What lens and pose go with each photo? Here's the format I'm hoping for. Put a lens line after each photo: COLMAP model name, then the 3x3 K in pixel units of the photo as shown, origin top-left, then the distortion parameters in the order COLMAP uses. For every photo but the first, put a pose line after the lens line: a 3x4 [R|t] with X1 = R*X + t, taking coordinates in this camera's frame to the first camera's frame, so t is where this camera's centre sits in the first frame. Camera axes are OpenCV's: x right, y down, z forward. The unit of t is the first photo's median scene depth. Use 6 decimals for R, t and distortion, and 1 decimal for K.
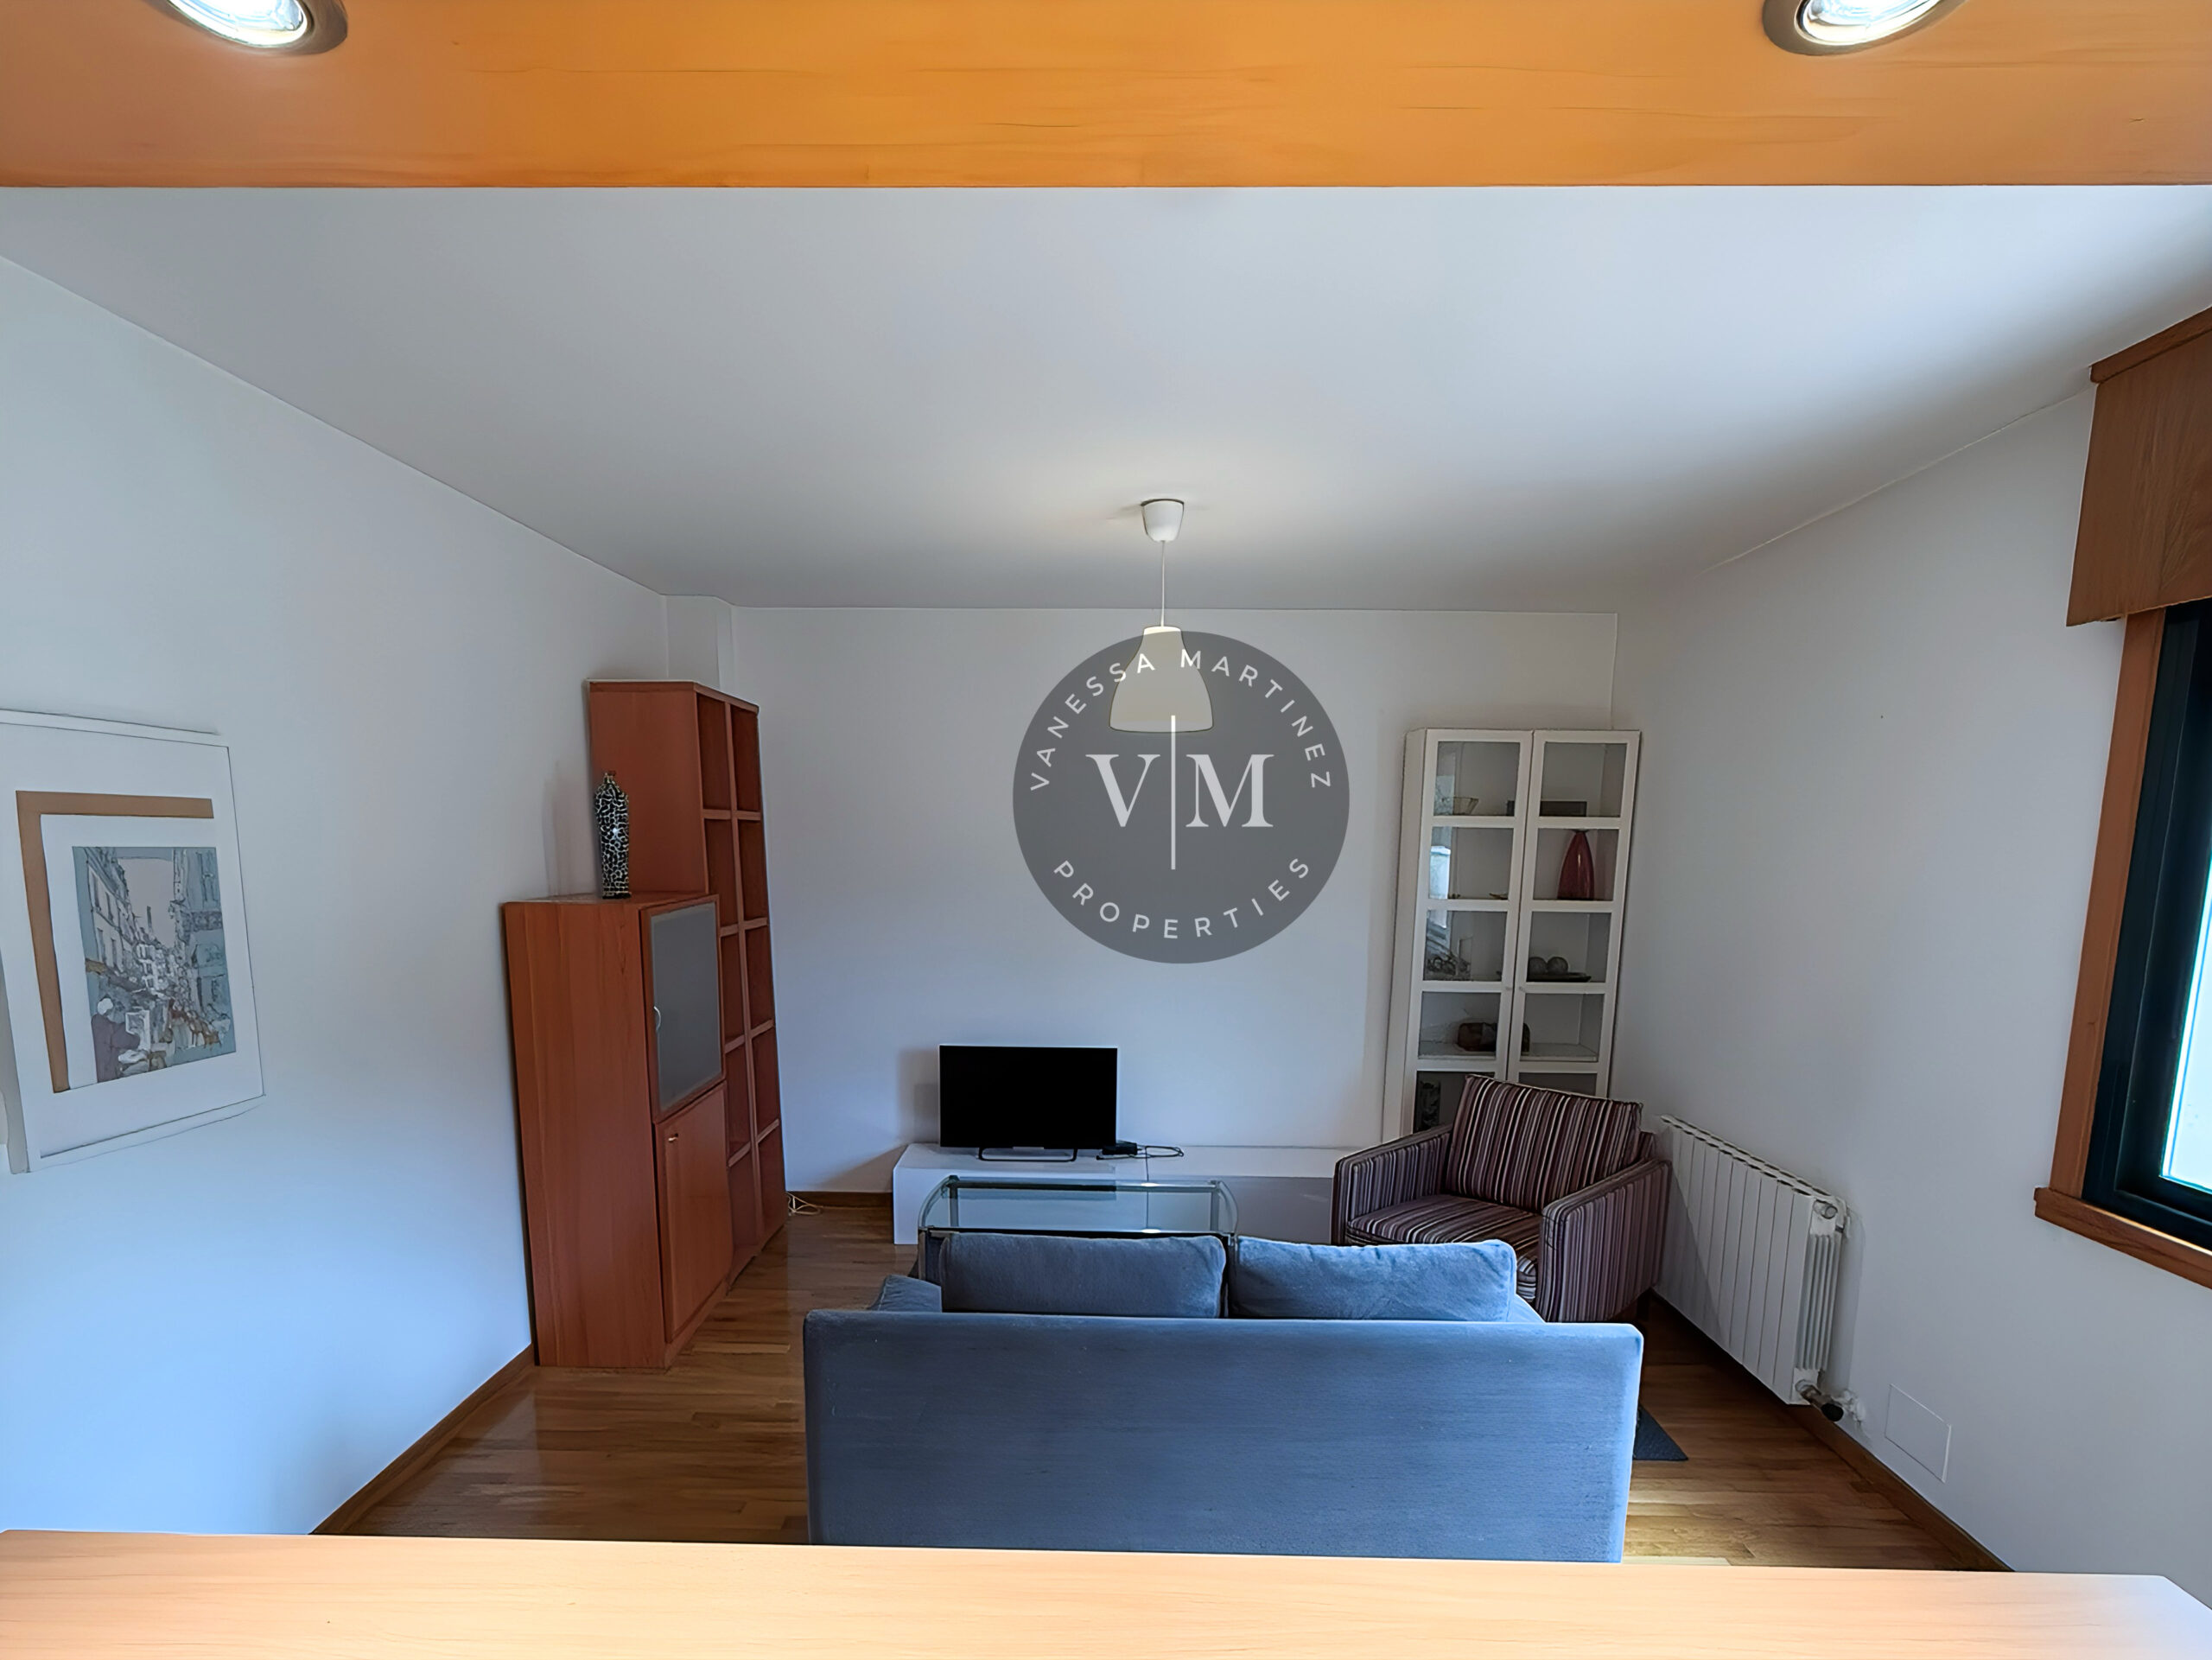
lens RADIAL K [[1165.9, 0, 1111.6], [0, 1165.9, 1033.8], [0, 0, 1]] dist [-0.000058, 0.000003]
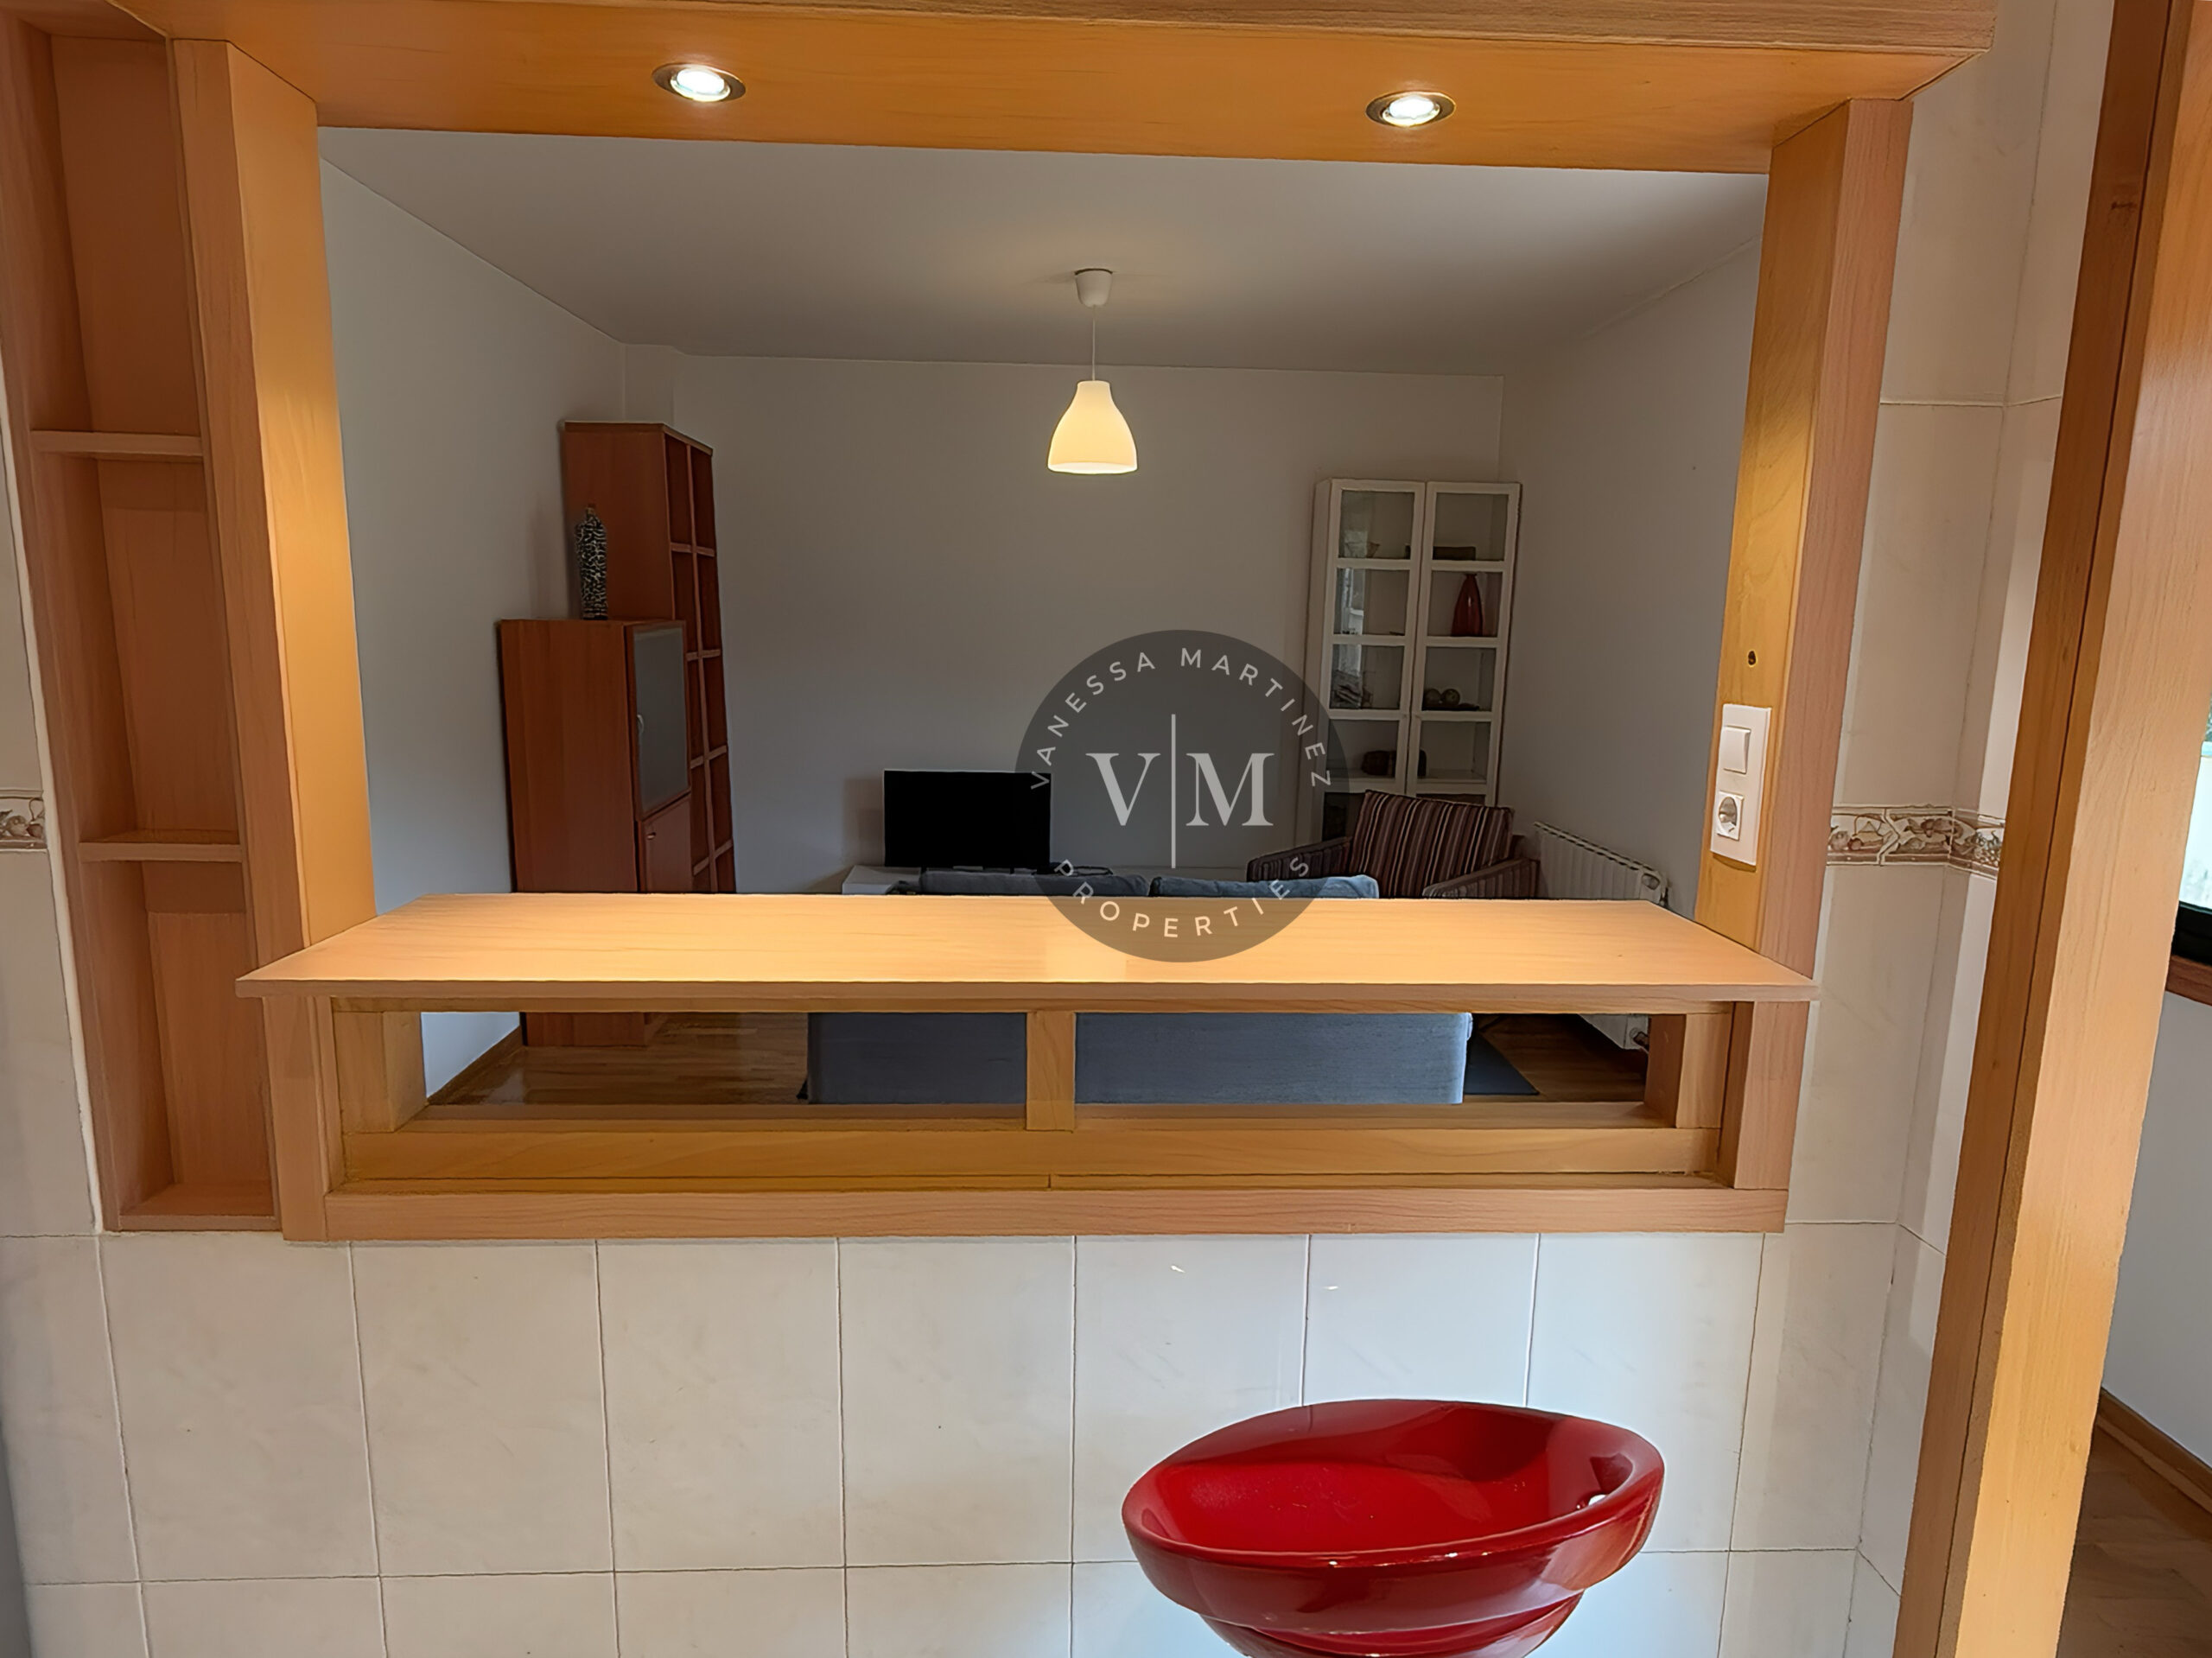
lens RADIAL K [[1229.4, 0, 1106.0], [0, 1229.4, 829.0], [0, 0, 1]] dist [0.001431, -0.000166]
pose [[0.998256, -0.002633, 0.058976, -0.012257], [0.001968, 0.999934, 0.011334, 0.055399], [-0.059002, -0.011198, 0.998195, -0.150487]]
